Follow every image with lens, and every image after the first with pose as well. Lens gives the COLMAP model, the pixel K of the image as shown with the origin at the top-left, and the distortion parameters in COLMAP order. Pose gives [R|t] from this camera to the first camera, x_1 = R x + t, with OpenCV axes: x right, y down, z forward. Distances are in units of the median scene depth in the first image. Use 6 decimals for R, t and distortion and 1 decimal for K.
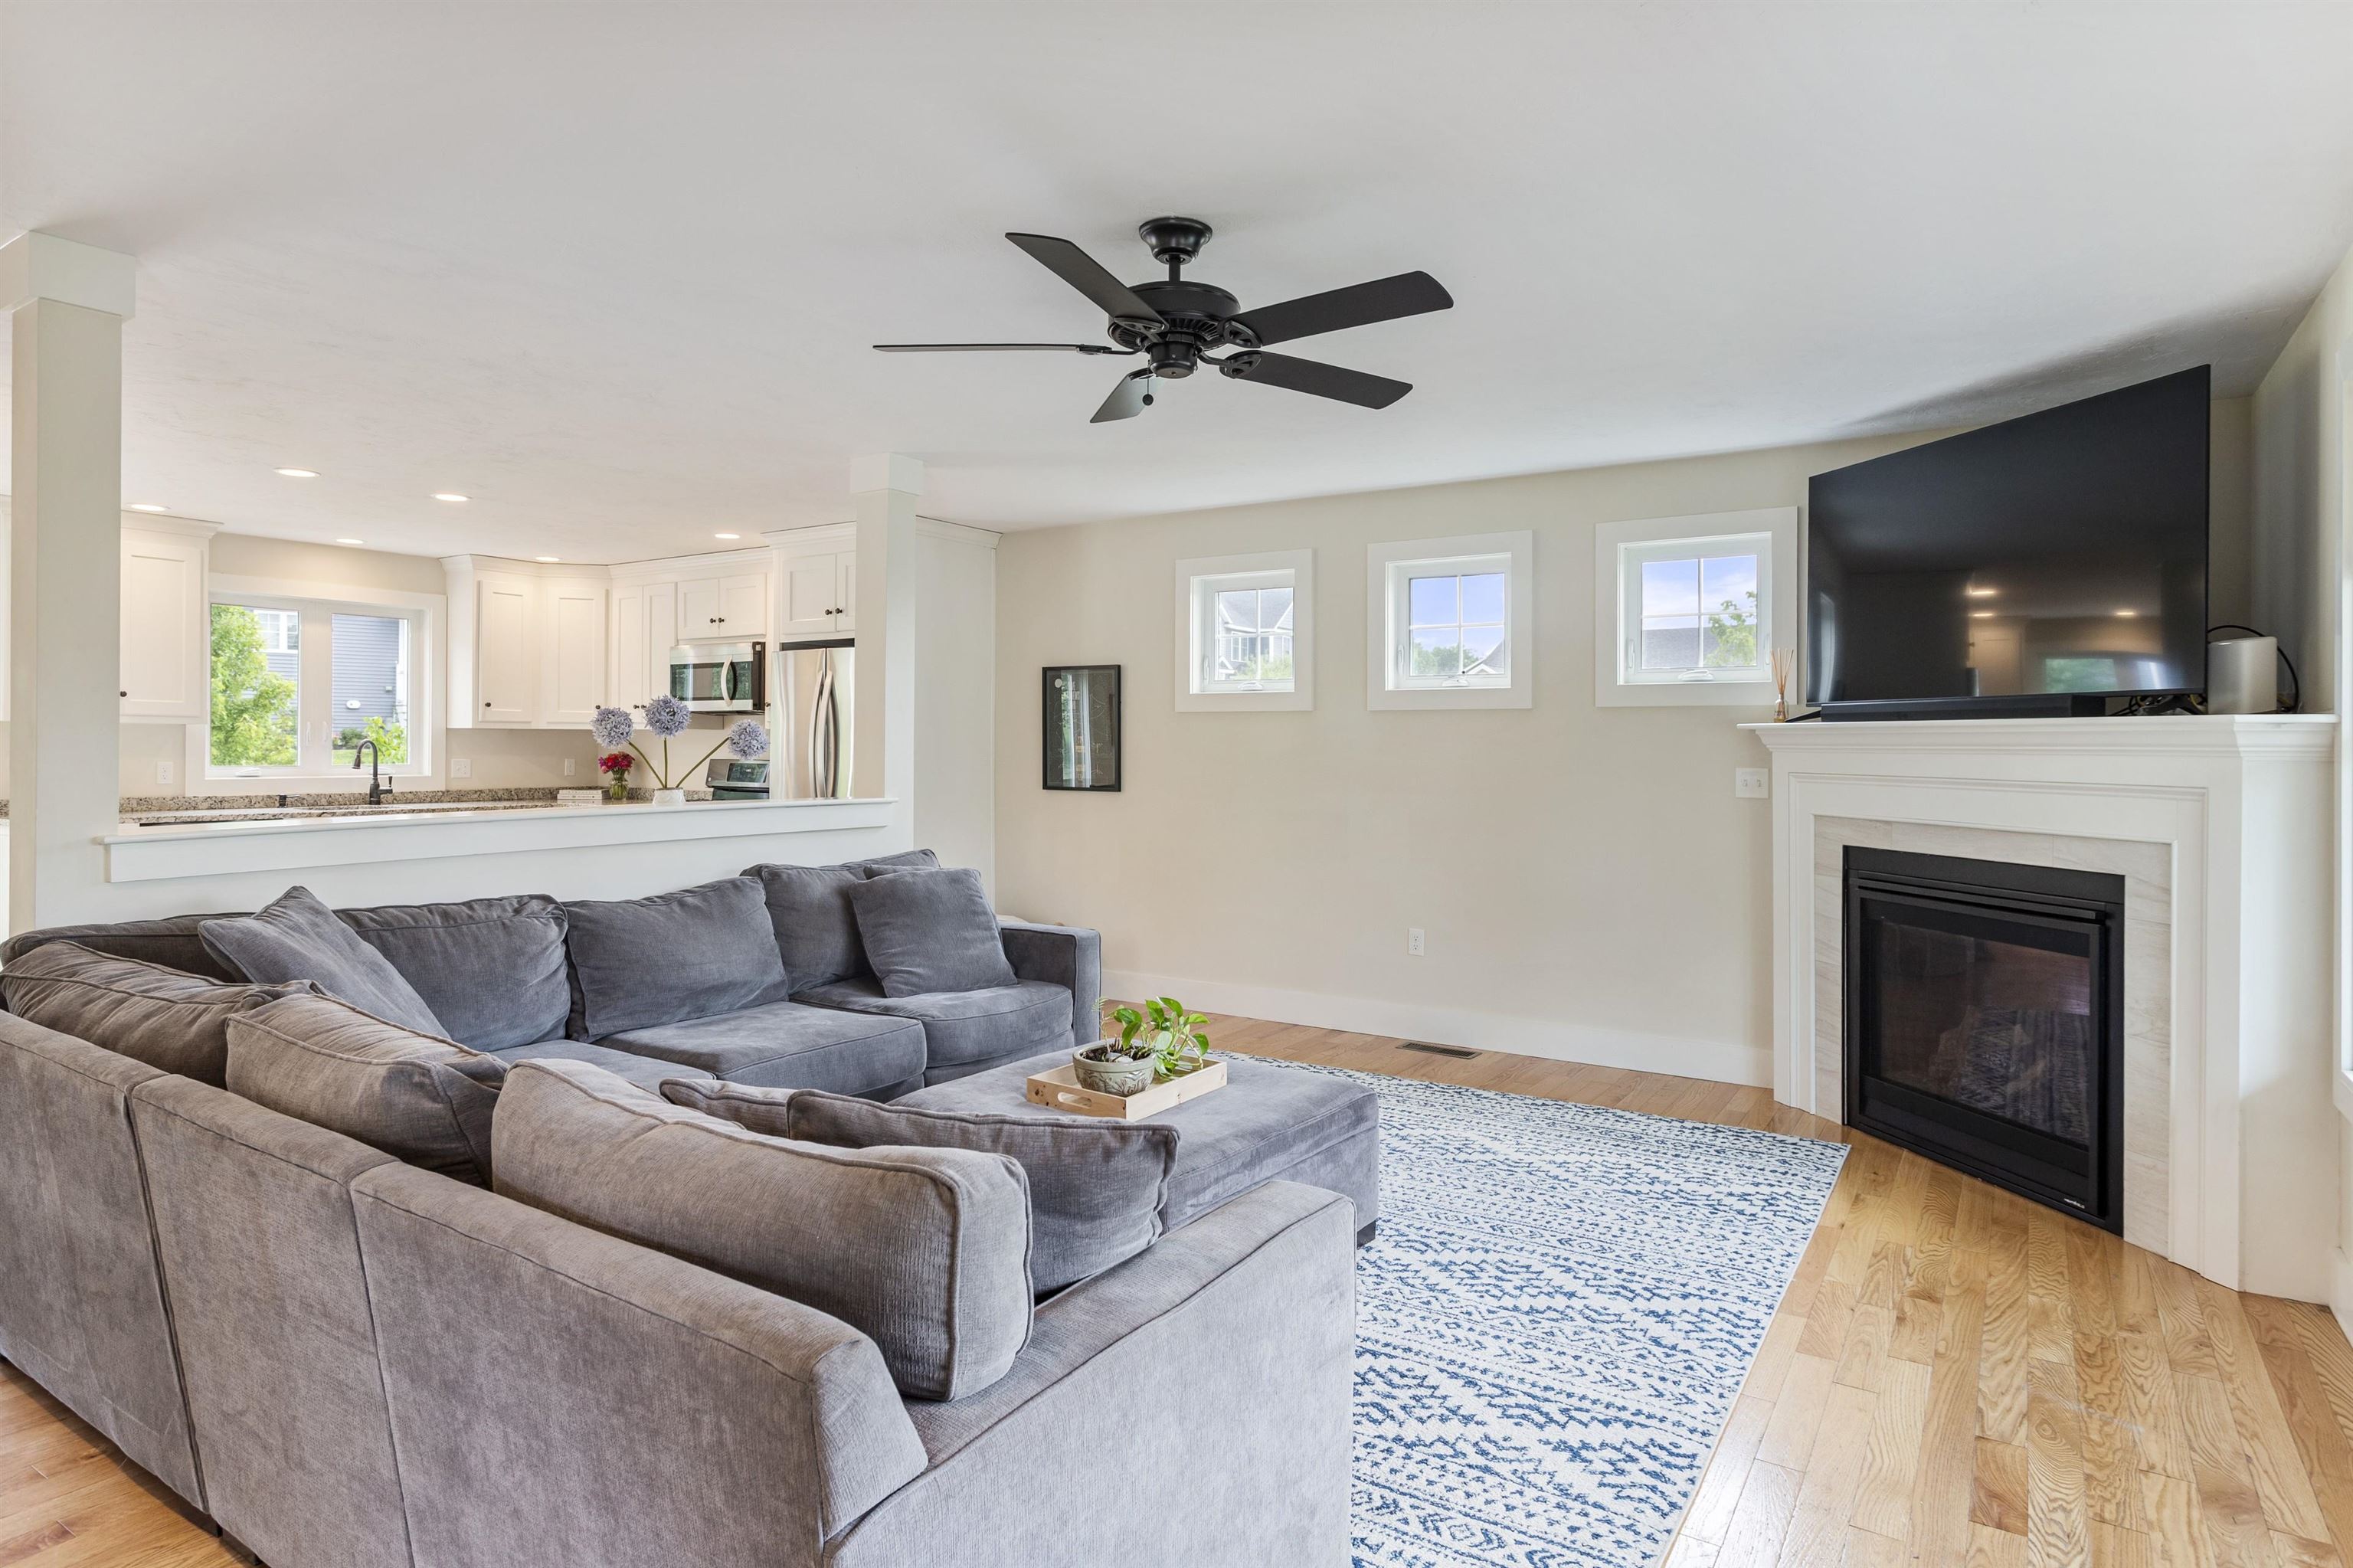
lens RADIAL K [[1302.8, 0, 1179.7], [0, 1302.8, 742.5], [0, 0, 1]] dist [-0.001114, 0.002441]
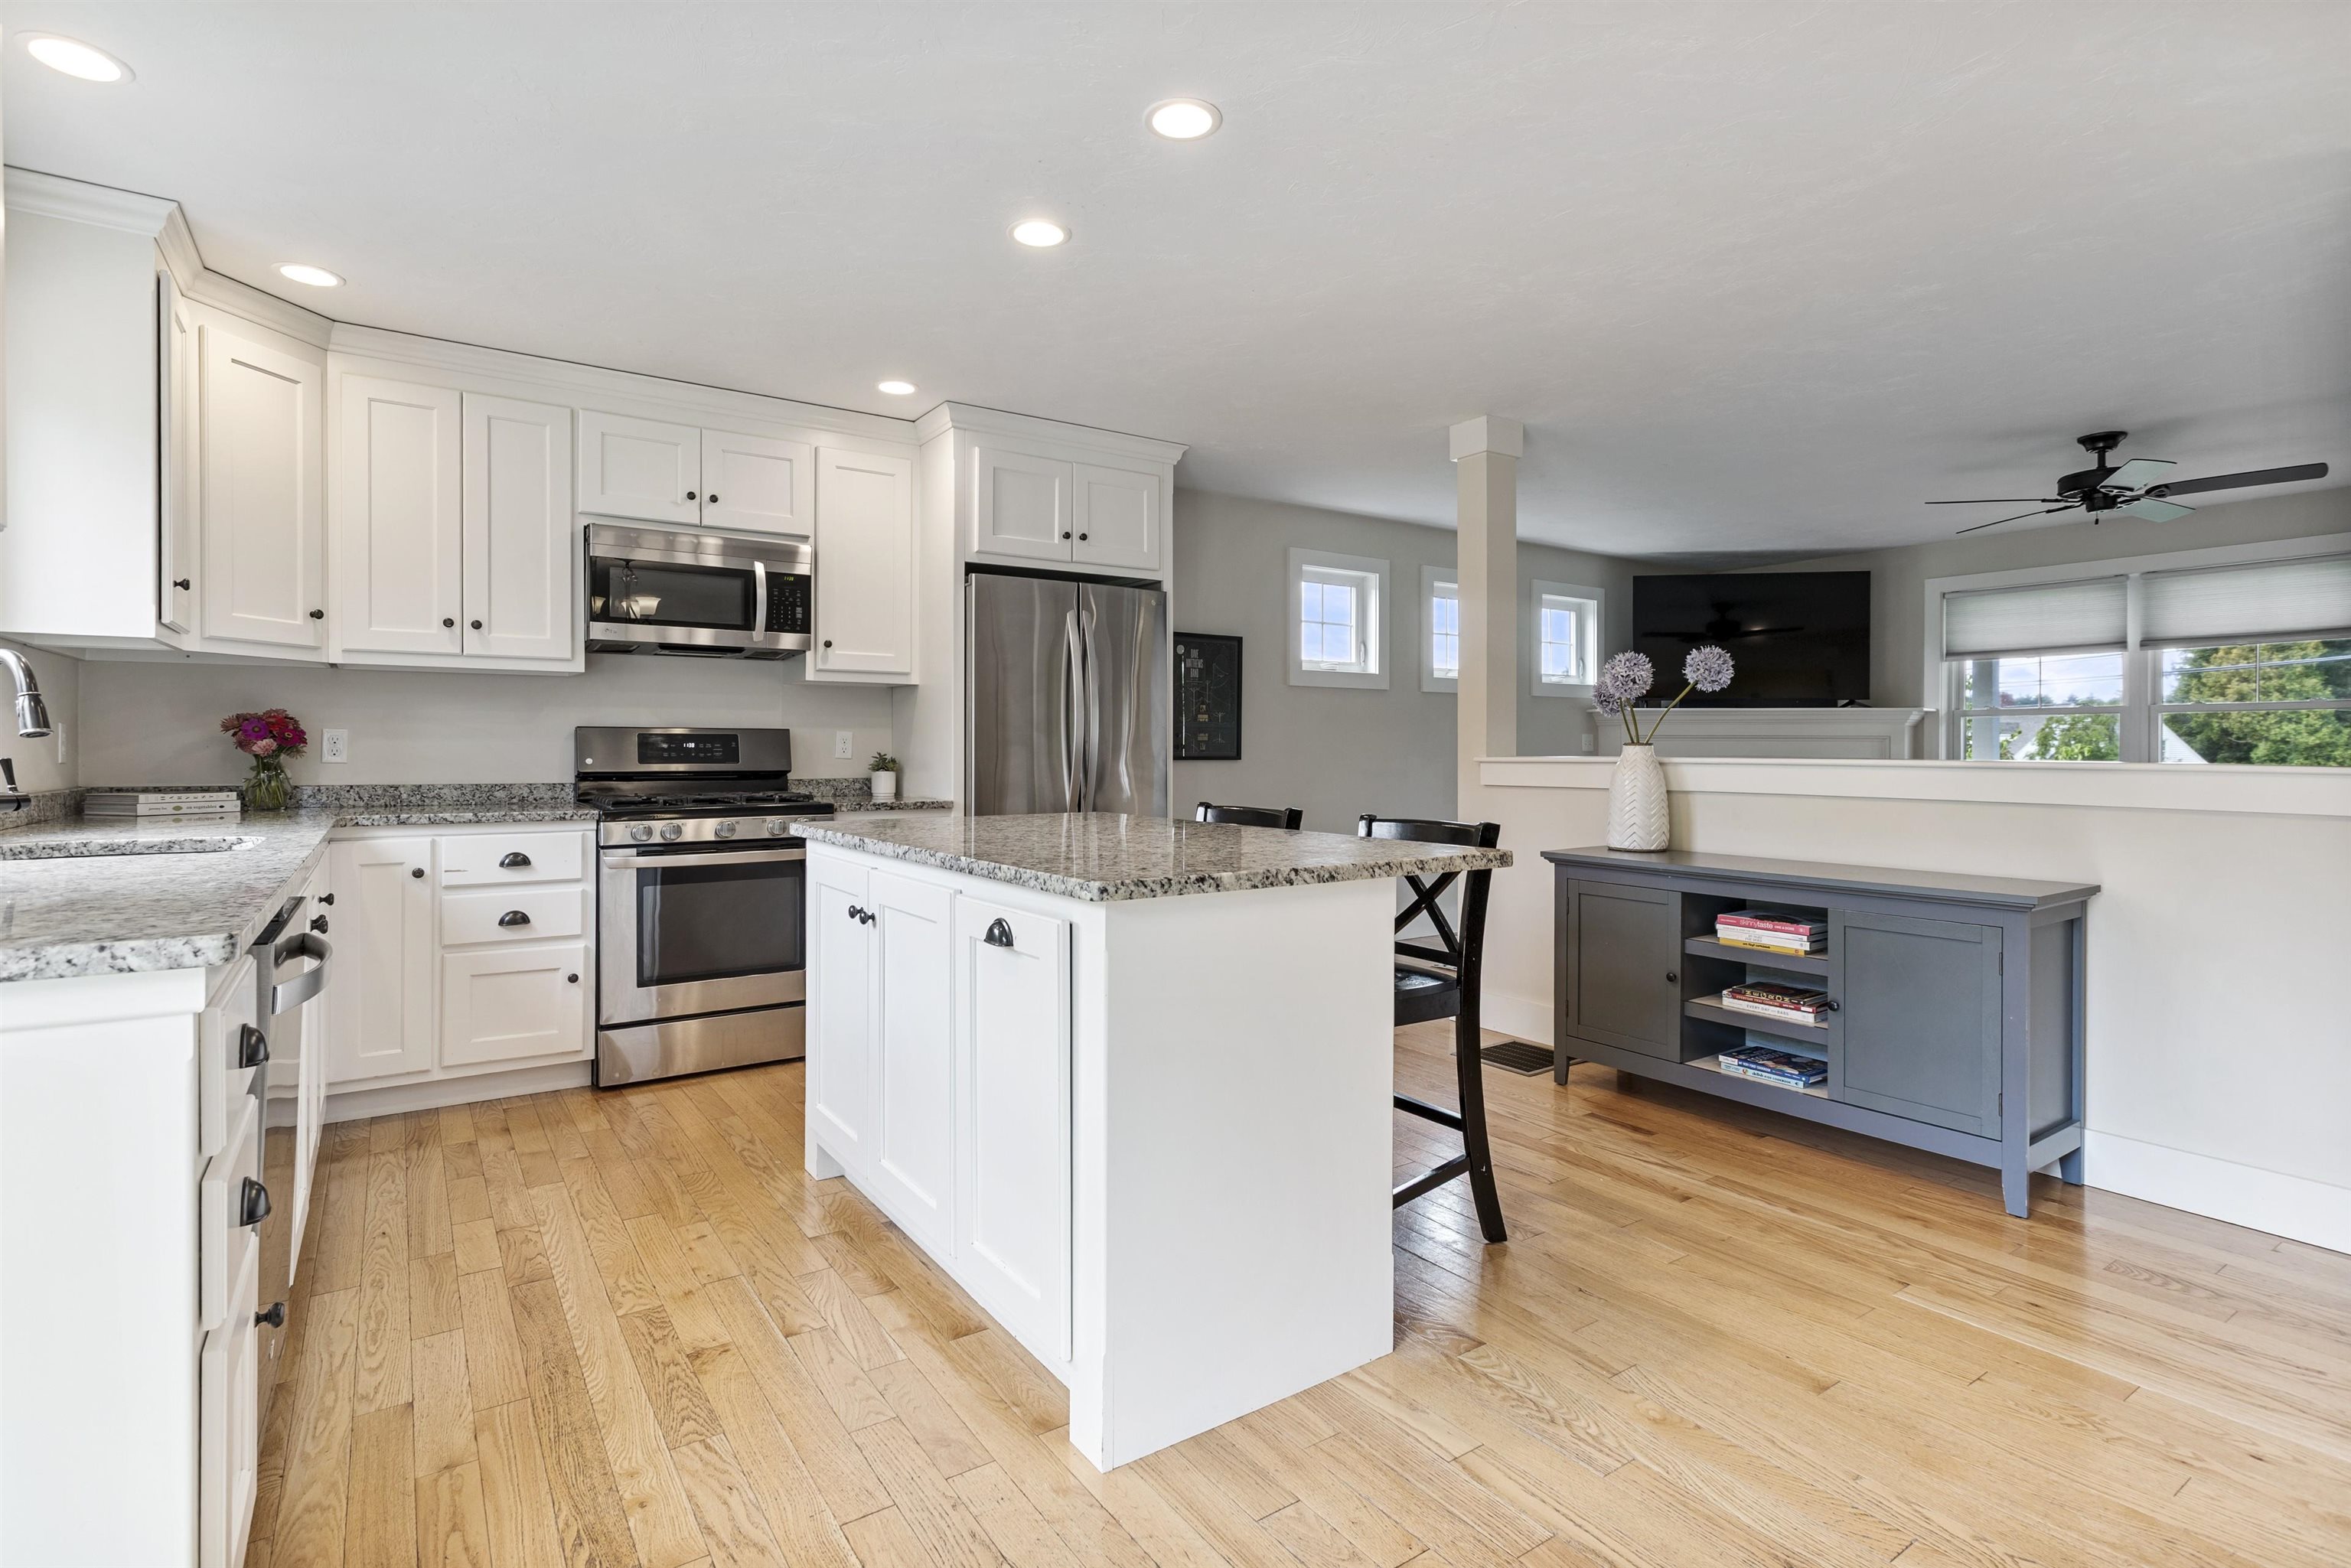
lens RADIAL K [[1143.9, 0, 1183.9], [0, 1143.9, 750.9], [0, 0, 1]] dist [0.000834, 0.000693]
pose [[0.382379, -0.005667, 0.923988, -1.803495], [-0.001453, 0.999976, 0.006734, 0.049393], [-0.924004, -0.003918, 0.382362, 1.387151]]
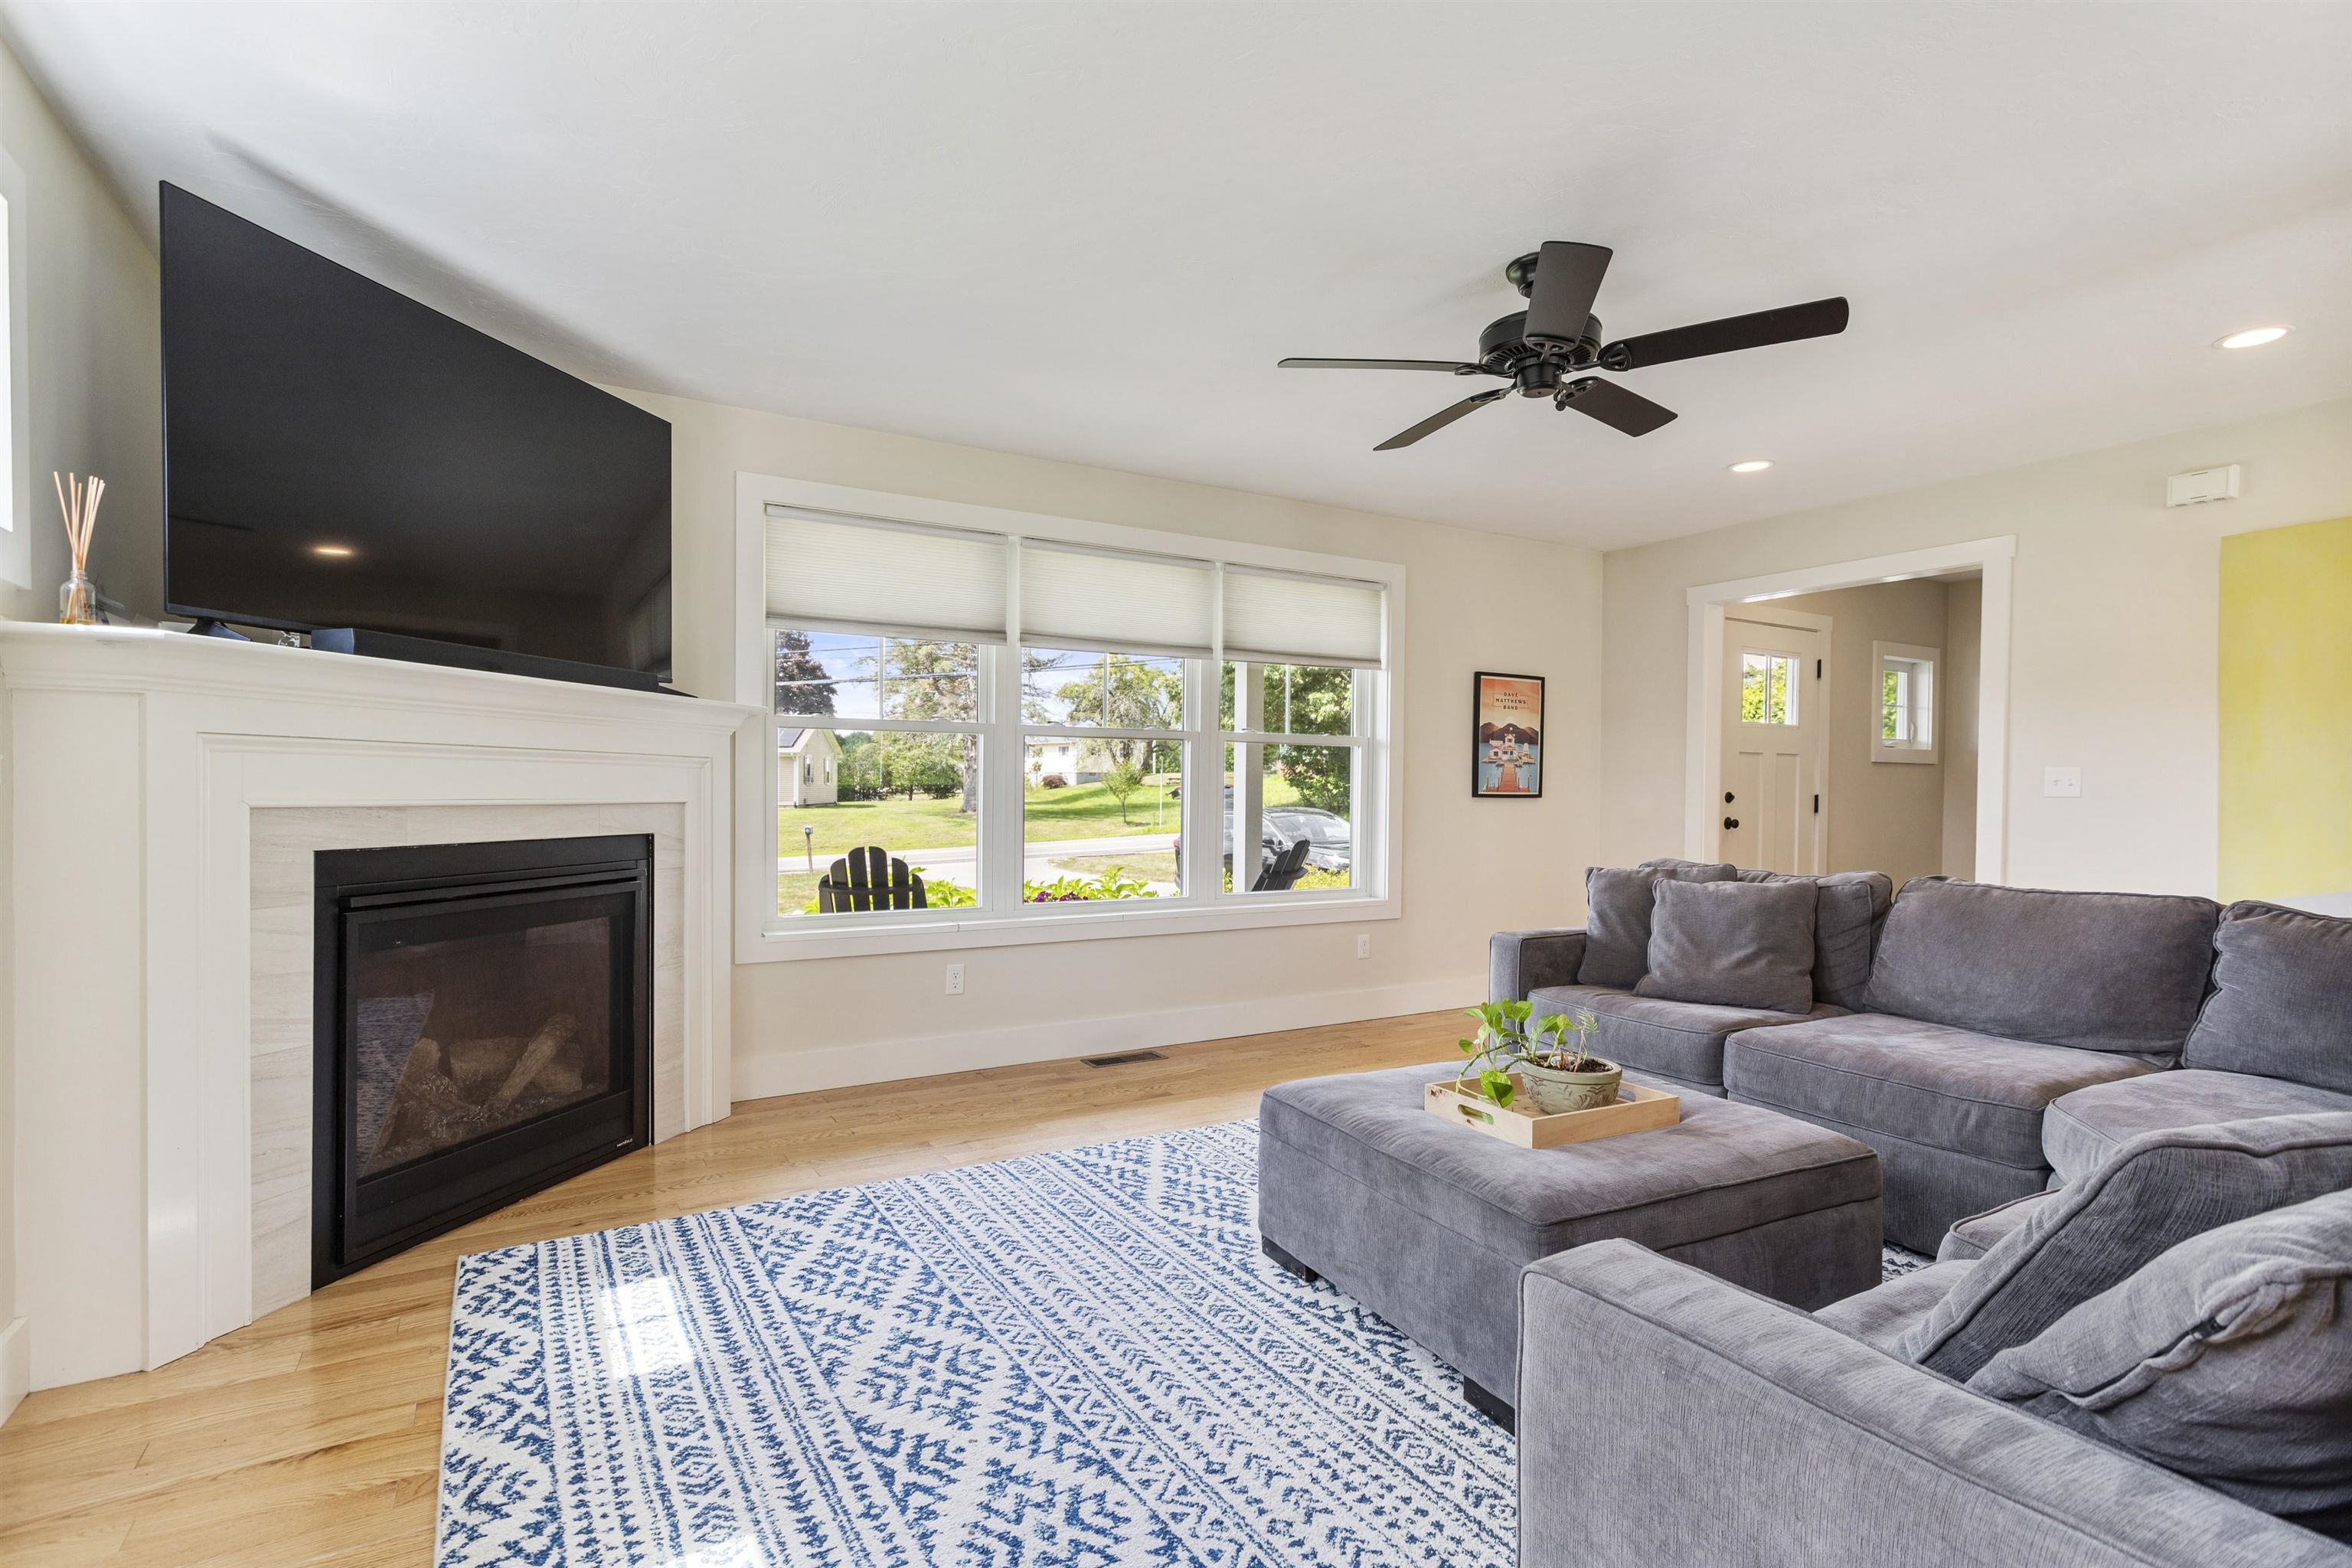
lens RADIAL K [[1123.5, 0, 1175.2], [0, 1123.5, 794.9], [0, 0, 1]] dist [0.001564, 0.001289]
pose [[-0.895885, -0.015113, 0.444030, -0.142736], [-0.014346, 0.999884, 0.005088, 0.057878], [-0.444055, -0.001812, -0.895998, 1.759577]]
